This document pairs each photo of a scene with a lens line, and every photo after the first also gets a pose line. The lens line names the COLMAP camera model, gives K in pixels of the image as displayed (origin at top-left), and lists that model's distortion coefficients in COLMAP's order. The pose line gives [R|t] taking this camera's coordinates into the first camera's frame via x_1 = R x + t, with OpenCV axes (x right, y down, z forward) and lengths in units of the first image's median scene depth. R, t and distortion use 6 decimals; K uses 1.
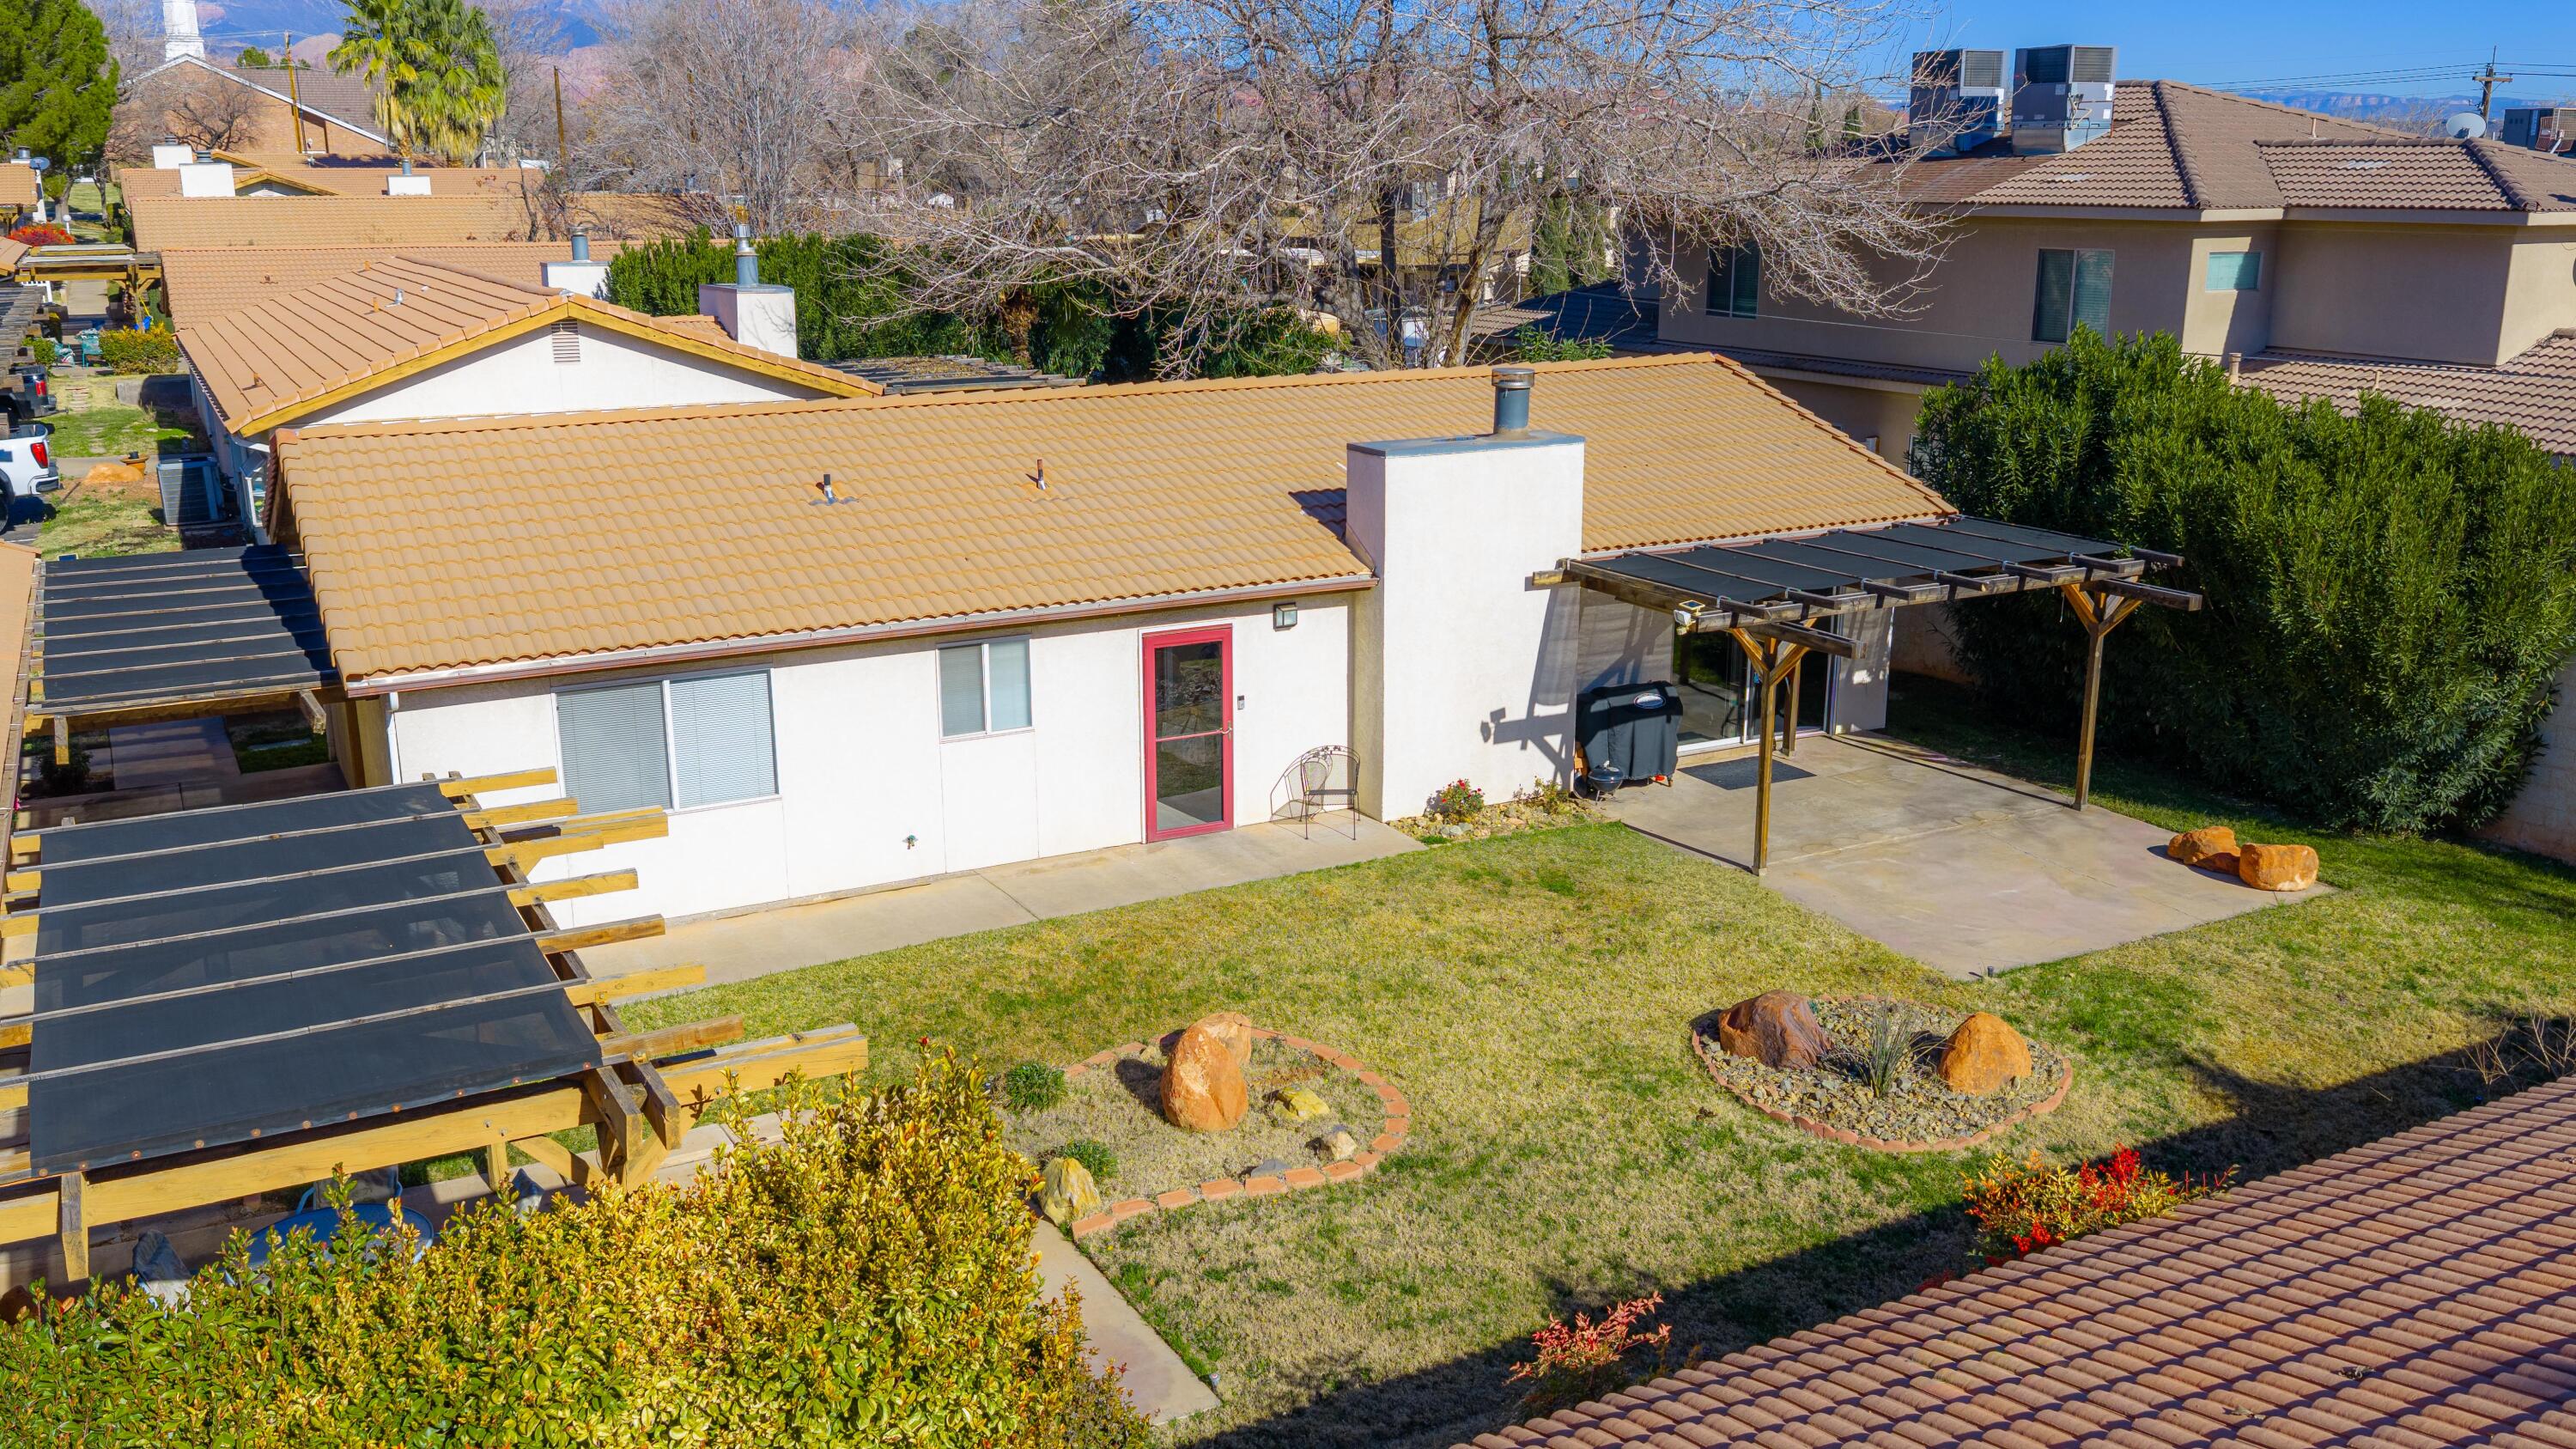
lens RADIAL K [[2110.0, 0, 1288.7], [0, 2110.0, 725.9], [0, 0, 1]] dist [0.057248, 0.001429]
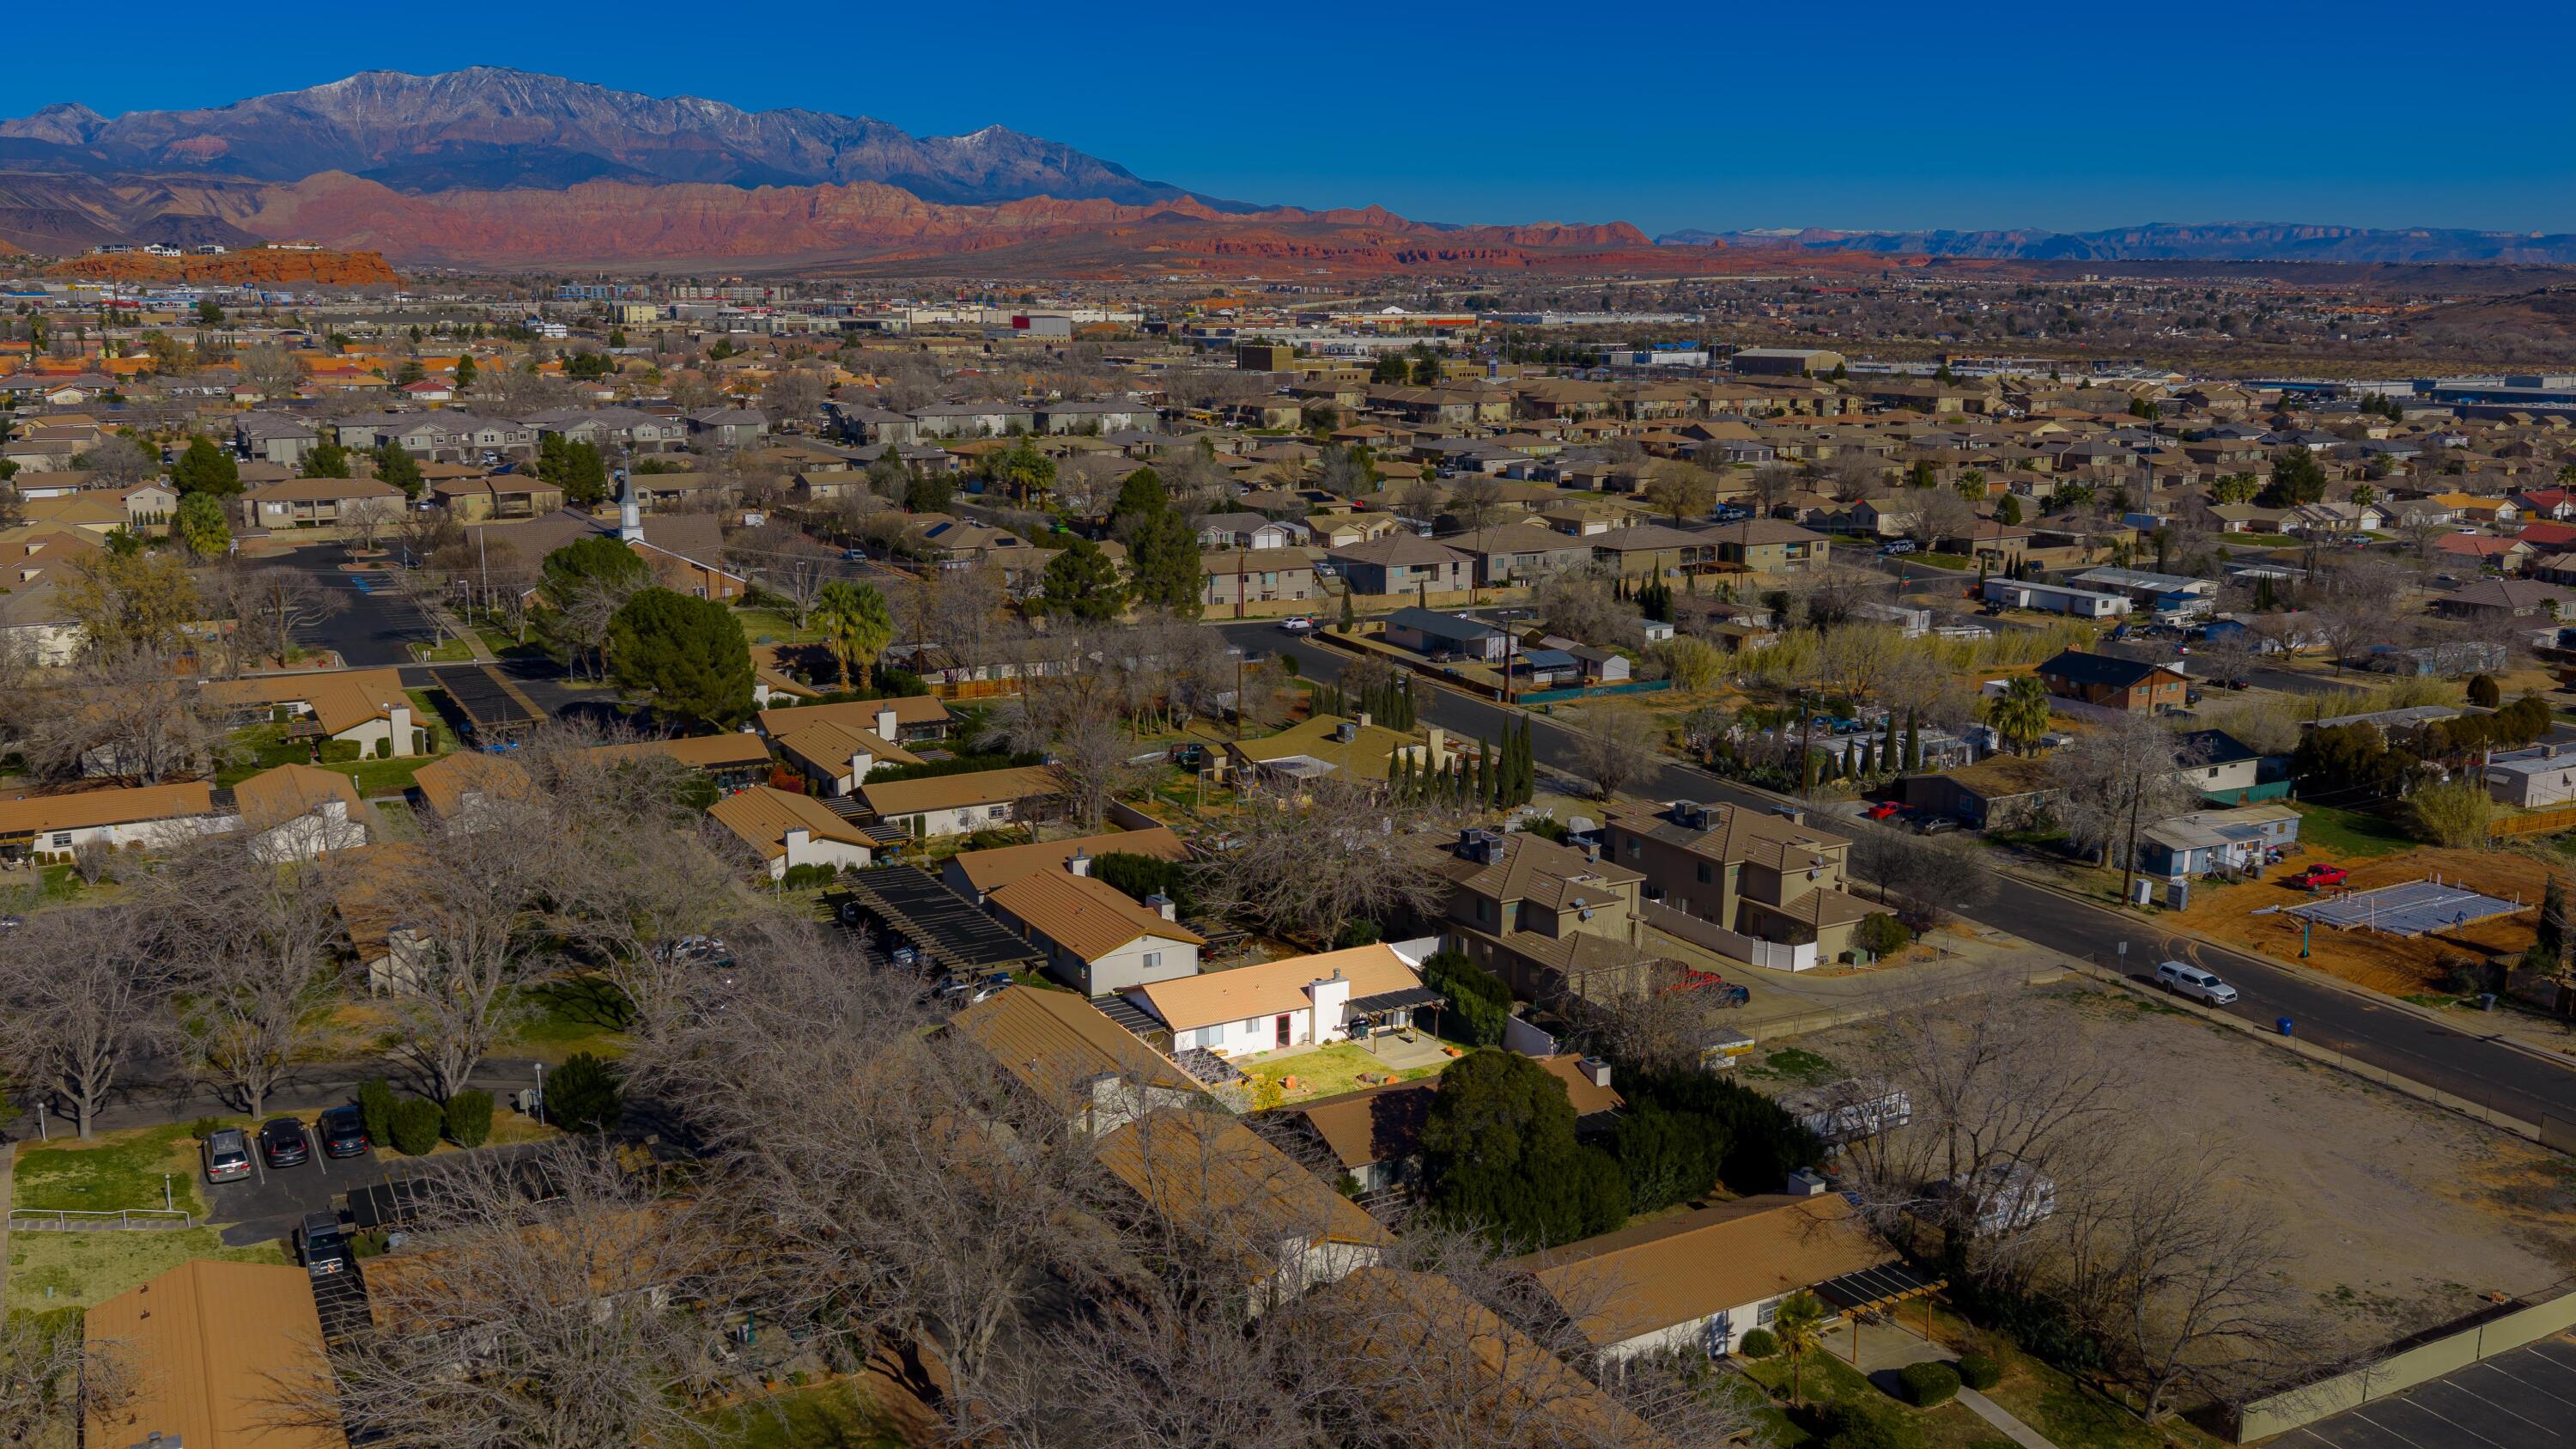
lens RADIAL K [[2110.0, 0, 1286.5], [0, 2110.0, 725.7], [0, 0, 1]] dist [0.057248, 0.001429]
pose [[0.999978, -0.001416, 0.006512, -0.073348], [0.001785, 0.998370, -0.057046, -0.506648], [-0.006421, 0.057057, 0.998350, -4.925882]]
